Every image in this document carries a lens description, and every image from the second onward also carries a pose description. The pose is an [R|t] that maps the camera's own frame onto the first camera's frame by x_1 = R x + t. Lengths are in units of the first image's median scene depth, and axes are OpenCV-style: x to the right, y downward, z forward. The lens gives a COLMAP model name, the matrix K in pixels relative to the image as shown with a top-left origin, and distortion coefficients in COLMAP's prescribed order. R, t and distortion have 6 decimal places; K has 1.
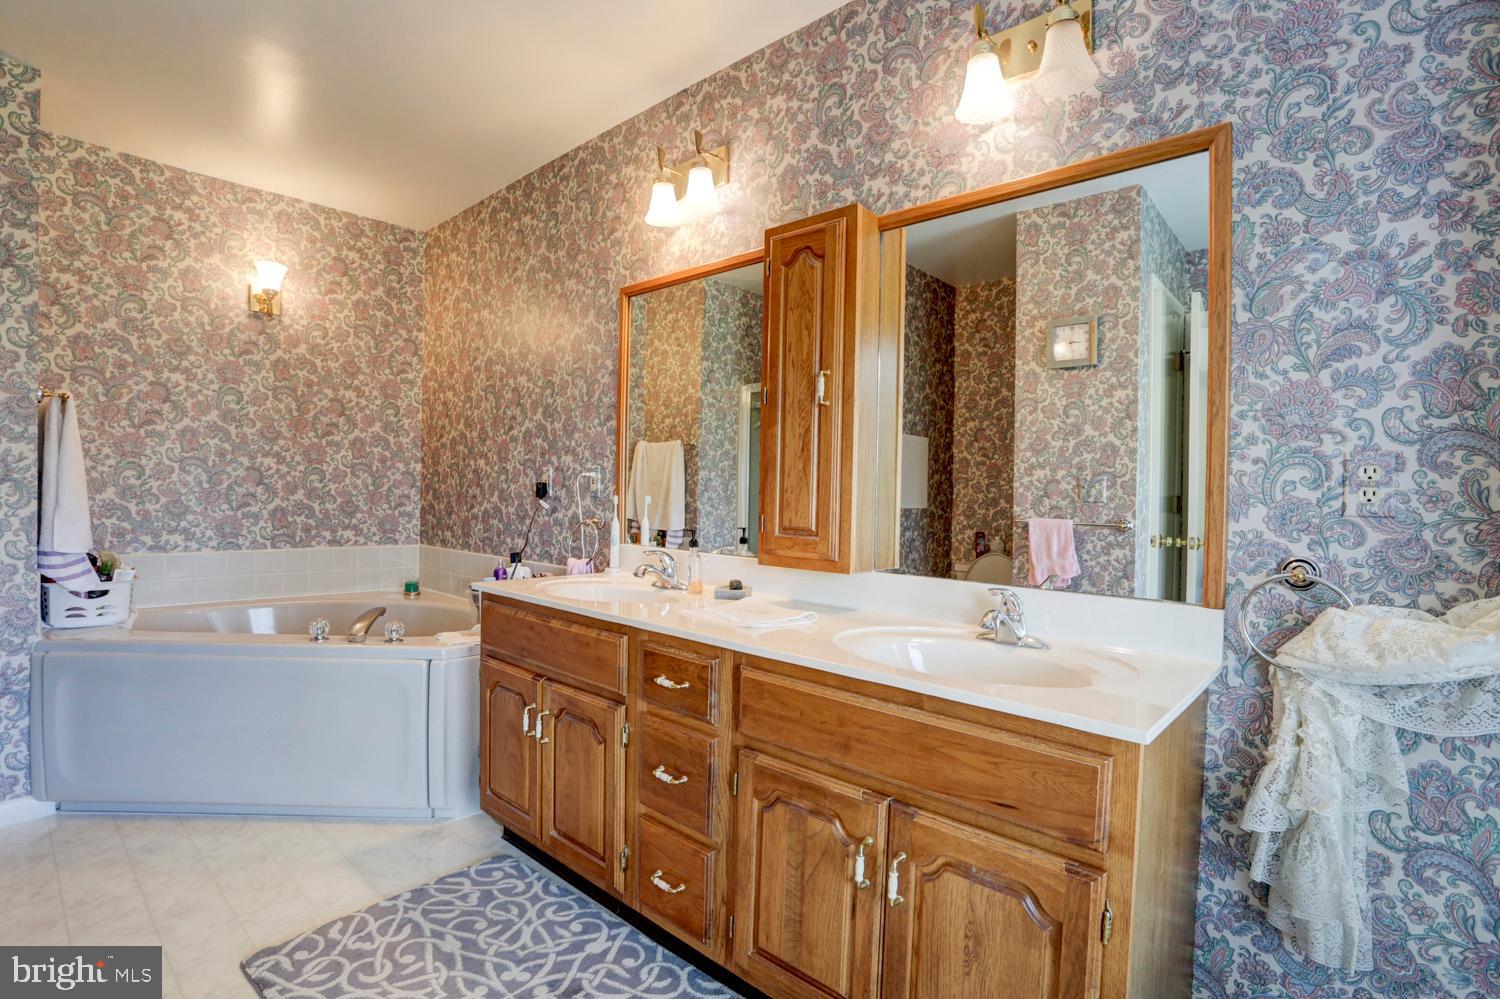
lens RADIAL K [[731.2, 0, 748.5], [0, 731.2, 496.3], [0, 0, 1]] dist [-0.049341, 0.008294]
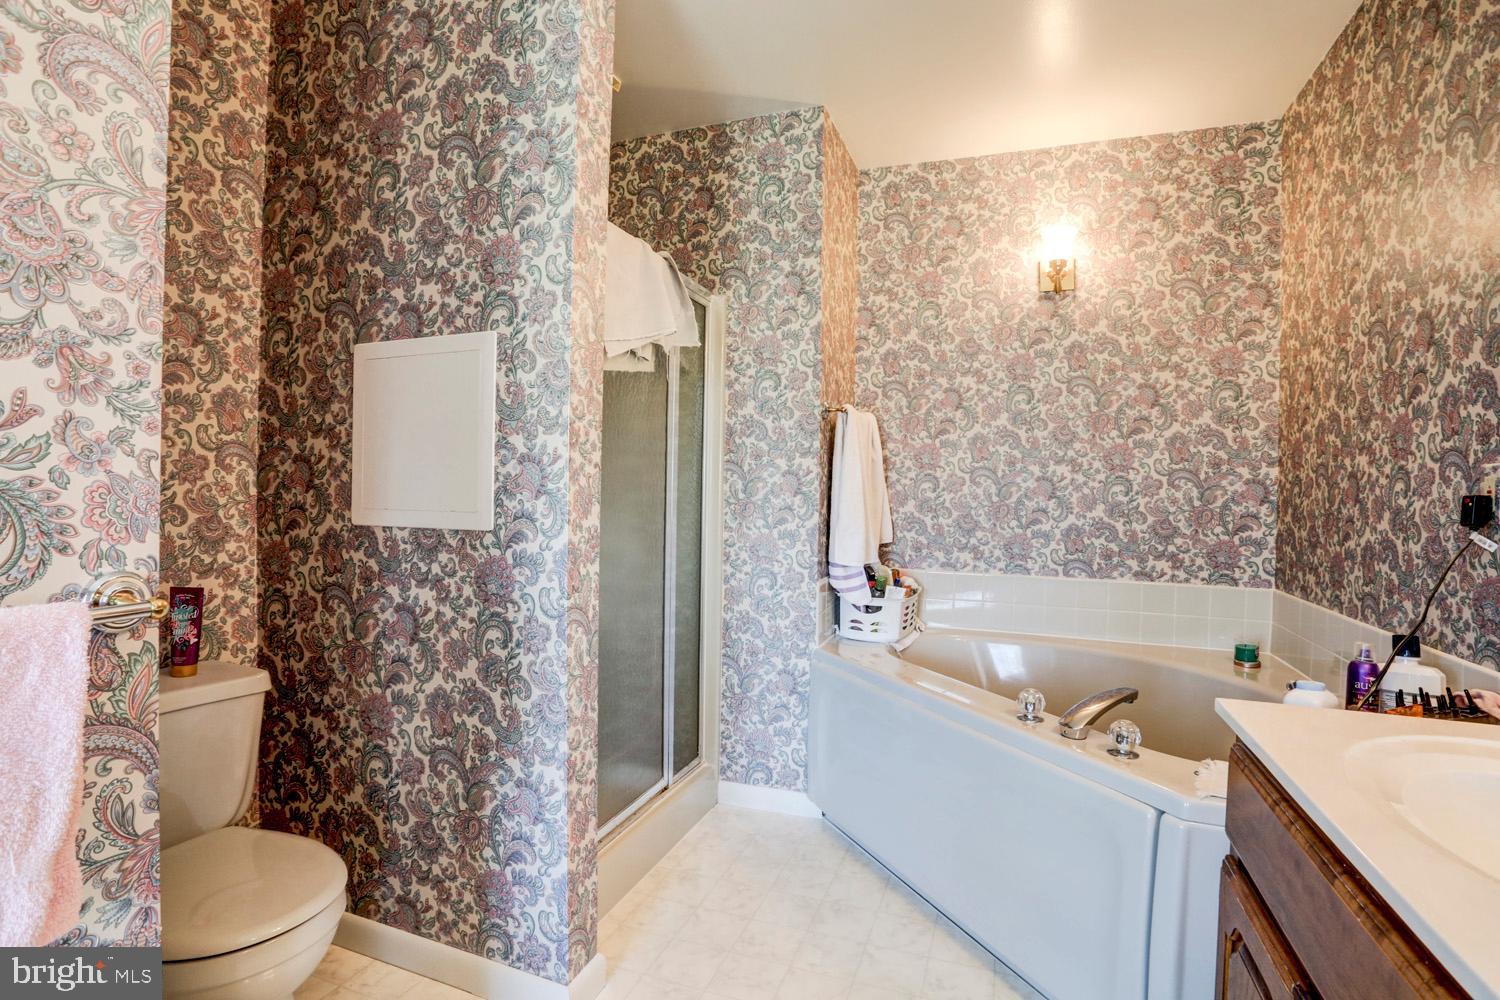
lens RADIAL K [[731.2, 0, 740.4], [0, 731.2, 495.6], [0, 0, 1]] dist [-0.049341, 0.008294]
pose [[0.378358, -0.001201, -0.925658, -0.039008], [-0.016331, 0.999835, -0.007972, -0.006447], [0.925515, 0.018133, 0.378276, 0.329536]]
